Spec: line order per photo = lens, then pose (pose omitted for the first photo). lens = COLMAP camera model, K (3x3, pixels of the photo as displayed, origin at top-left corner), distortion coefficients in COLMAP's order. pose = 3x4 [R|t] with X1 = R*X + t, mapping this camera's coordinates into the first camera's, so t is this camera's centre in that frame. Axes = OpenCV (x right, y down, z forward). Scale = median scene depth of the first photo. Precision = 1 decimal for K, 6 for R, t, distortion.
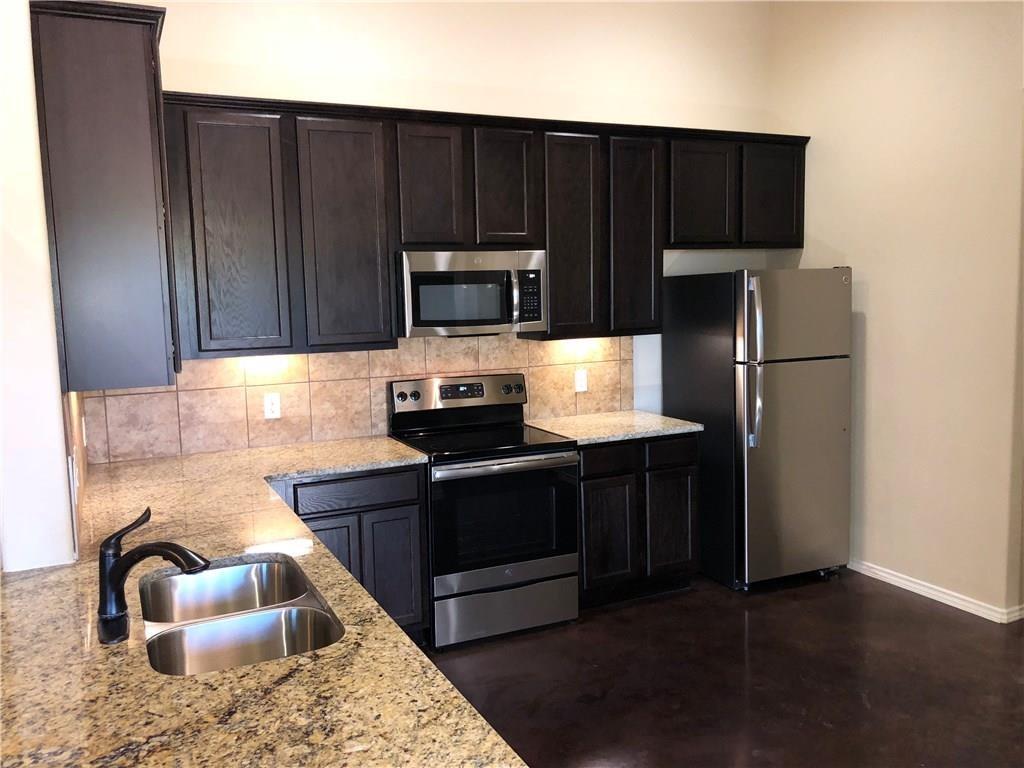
lens RADIAL K [[860.4, 0, 513.0], [0, 860.4, 386.0], [0, 0, 1]] dist [0.079845, -0.007024]
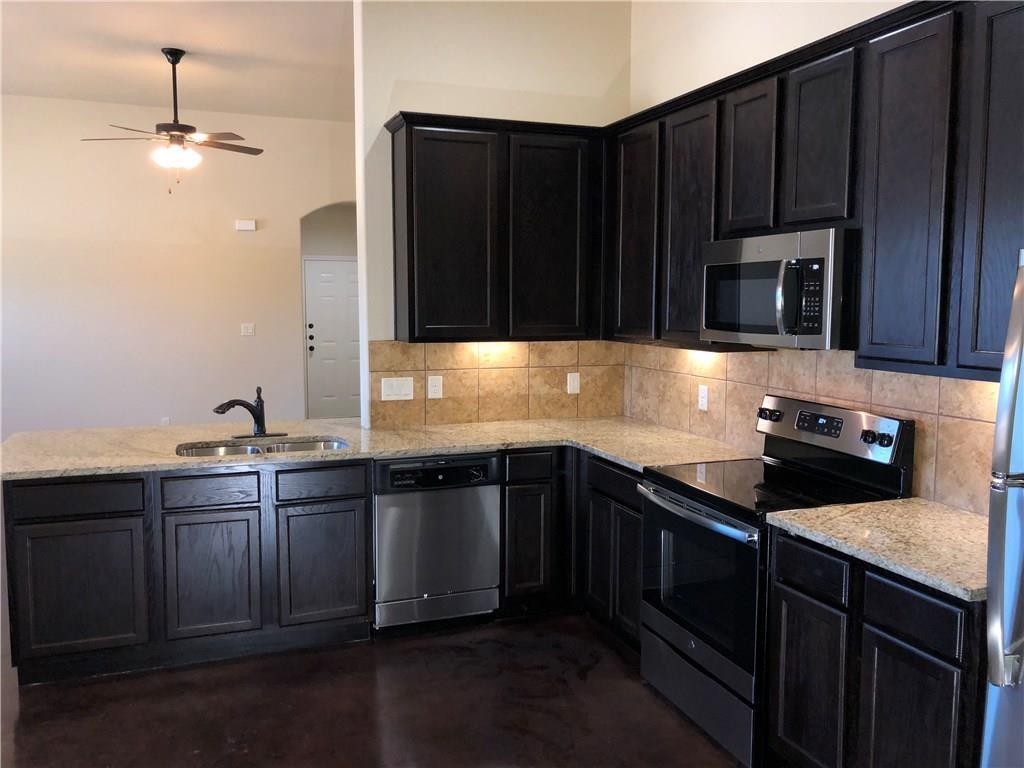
lens RADIAL K [[860.4, 0, 512.9], [0, 860.4, 378.9], [0, 0, 1]] dist [0.079845, -0.007024]
pose [[-0.097136, 0.117993, -0.988252, 0.729929], [-0.119808, 0.984341, 0.129302, -0.101088], [0.988034, 0.130960, -0.081478, 0.831333]]
